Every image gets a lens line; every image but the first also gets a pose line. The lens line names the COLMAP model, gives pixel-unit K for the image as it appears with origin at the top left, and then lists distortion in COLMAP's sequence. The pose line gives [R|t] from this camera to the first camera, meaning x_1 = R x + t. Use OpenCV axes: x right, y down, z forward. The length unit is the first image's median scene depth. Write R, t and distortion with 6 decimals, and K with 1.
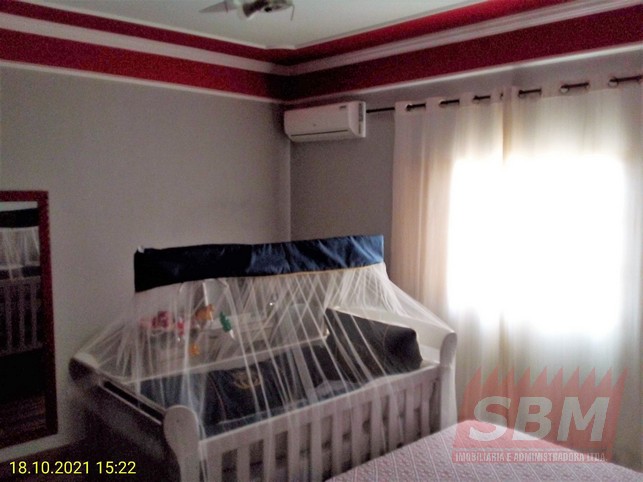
lens RADIAL K [[583.0, 0, 342.0], [0, 583.0, 241.1], [0, 0, 1]] dist [-0.002877, -0.008294]
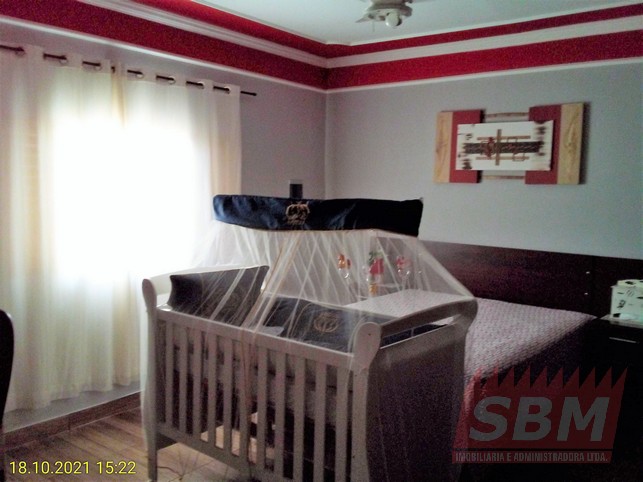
lens RADIAL K [[594.7, 0, 329.0], [0, 594.7, 243.7], [0, 0, 1]] dist [0.100211, -0.225679]
pose [[-0.136498, -0.104034, 0.985163, -0.950733], [0.054332, 0.992187, 0.112303, -0.030656], [-0.989149, 0.068855, -0.129779, 0.797836]]
